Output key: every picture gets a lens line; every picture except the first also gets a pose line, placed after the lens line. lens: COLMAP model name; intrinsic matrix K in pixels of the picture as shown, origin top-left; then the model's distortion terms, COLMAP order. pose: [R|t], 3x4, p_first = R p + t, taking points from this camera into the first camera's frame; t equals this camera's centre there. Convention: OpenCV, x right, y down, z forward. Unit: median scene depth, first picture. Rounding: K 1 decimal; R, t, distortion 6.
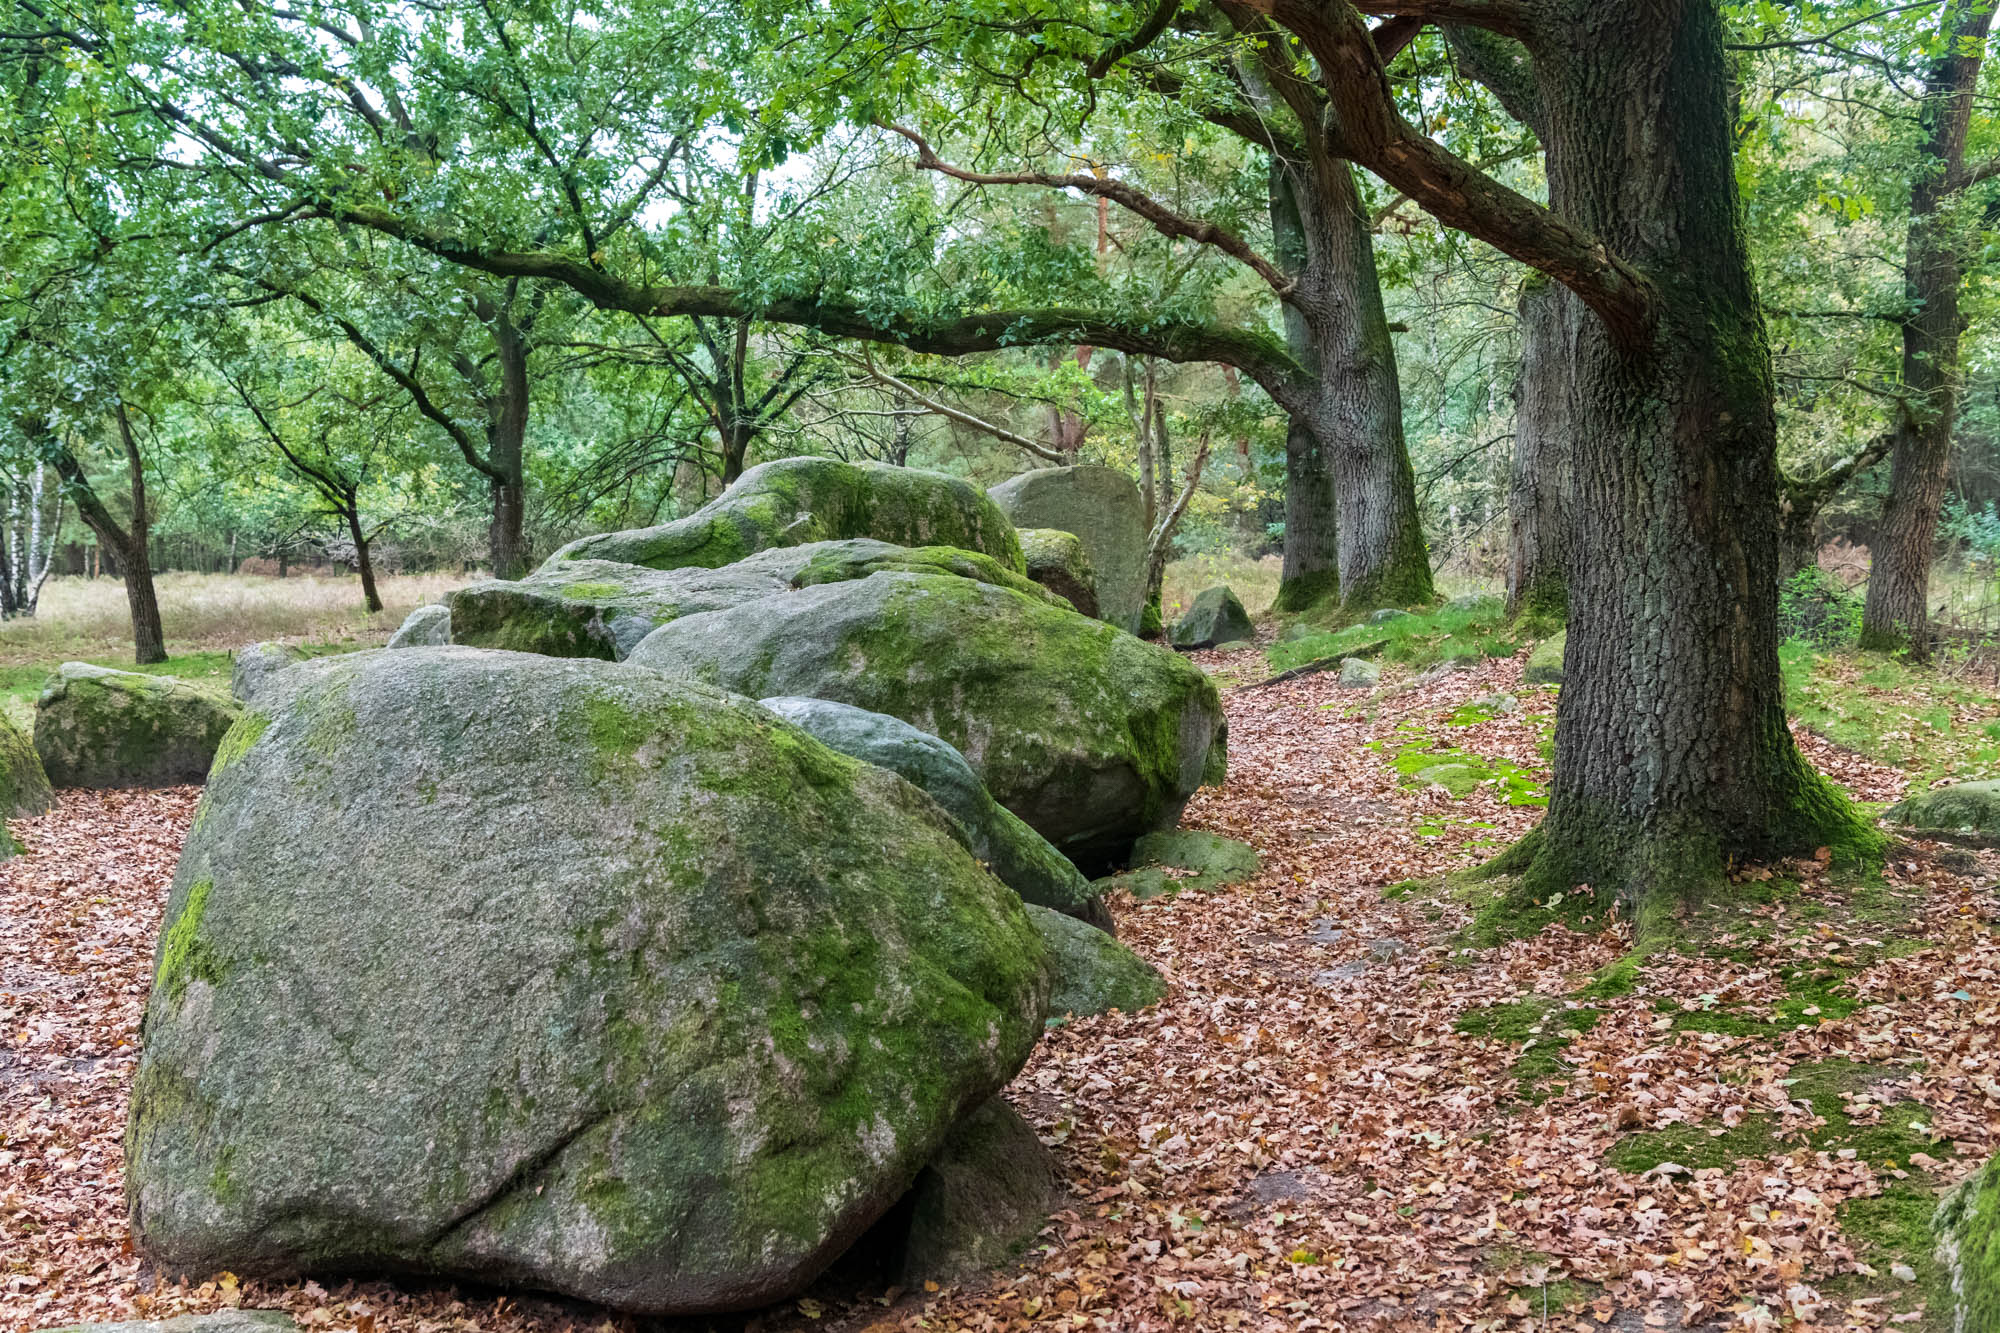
lens RADIAL K [[1957.9, 0, 980.0], [0, 1957.9, 752.1], [0, 0, 1]] dist [0.019594, 0.000000]
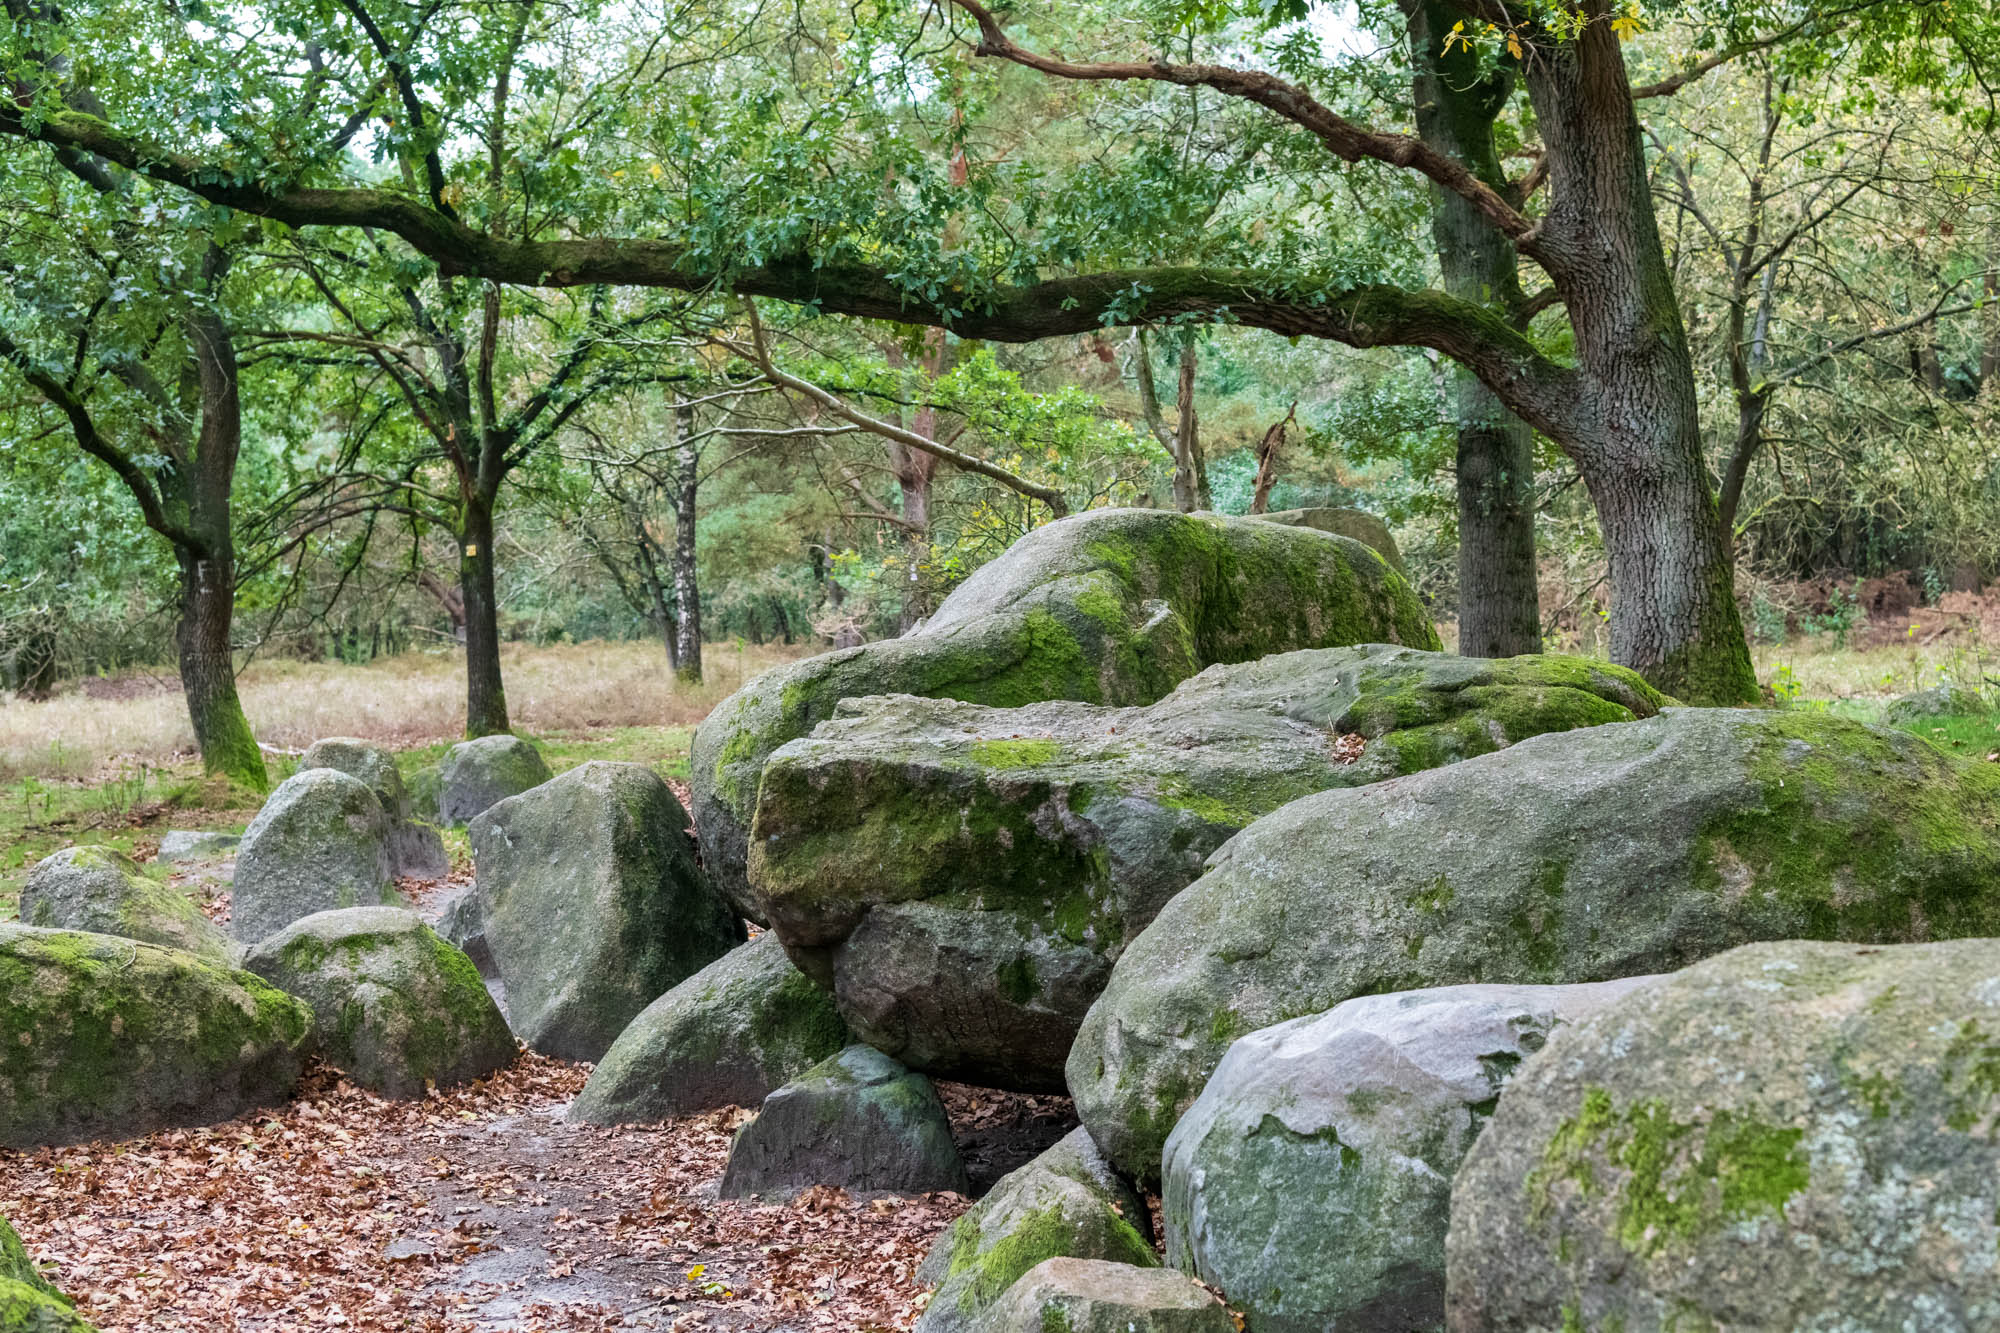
lens RADIAL K [[2835.3, 0, 1001.5], [0, 2835.3, 664.9], [0, 0, 1]] dist [0.030200, 0.000000]
pose [[0.986241, -0.034800, 0.161610, -0.171949], [0.048533, 0.995465, -0.081817, -0.020952], [-0.158030, 0.088535, 0.983457, 0.095956]]
